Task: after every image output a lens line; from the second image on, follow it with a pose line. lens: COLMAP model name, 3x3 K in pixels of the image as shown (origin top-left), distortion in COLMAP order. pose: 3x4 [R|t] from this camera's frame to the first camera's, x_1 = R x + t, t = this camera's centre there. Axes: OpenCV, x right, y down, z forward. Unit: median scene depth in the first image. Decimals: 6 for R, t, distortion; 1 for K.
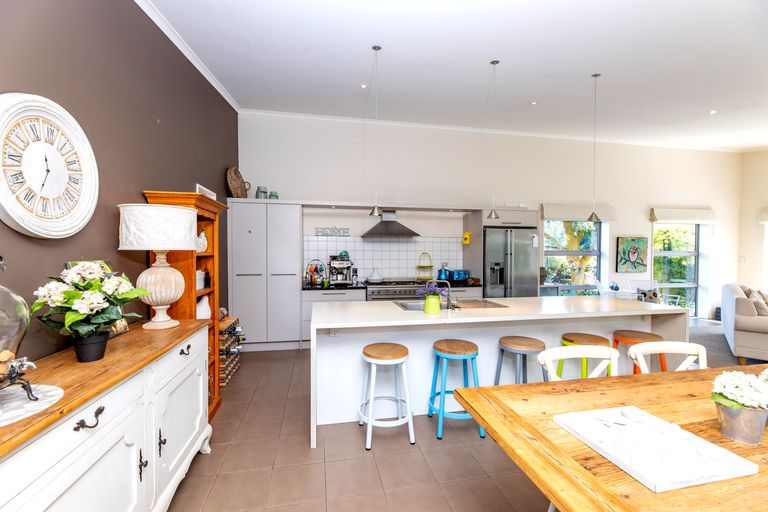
lens RADIAL K [[321.1, 0, 383.1], [0, 321.1, 260.6], [0, 0, 1]] dist [0.001754, 0.000003]
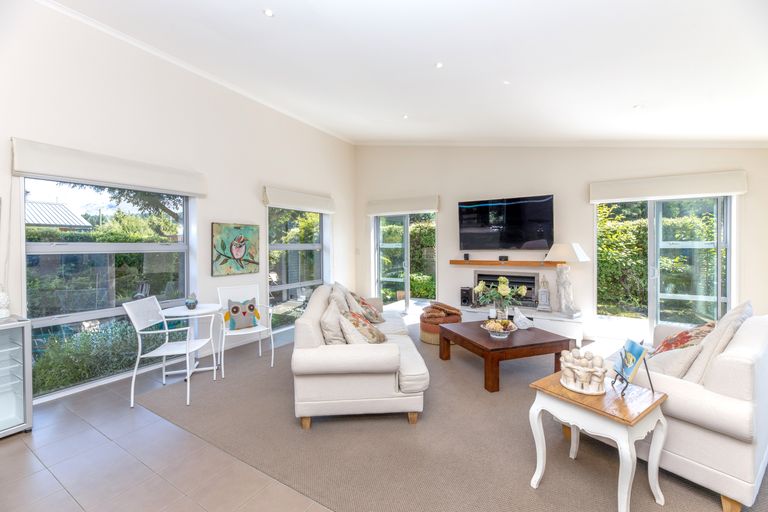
lens RADIAL K [[321.1, 0, 384.1], [0, 321.1, 249.9], [0, 0, 1]] dist [0.001754, 0.000003]
pose [[0.676869, -0.013375, 0.735982, 0.480392], [0.018794, 0.999823, 0.000885, -0.011095], [-0.735863, 0.013233, 0.677001, 0.293039]]
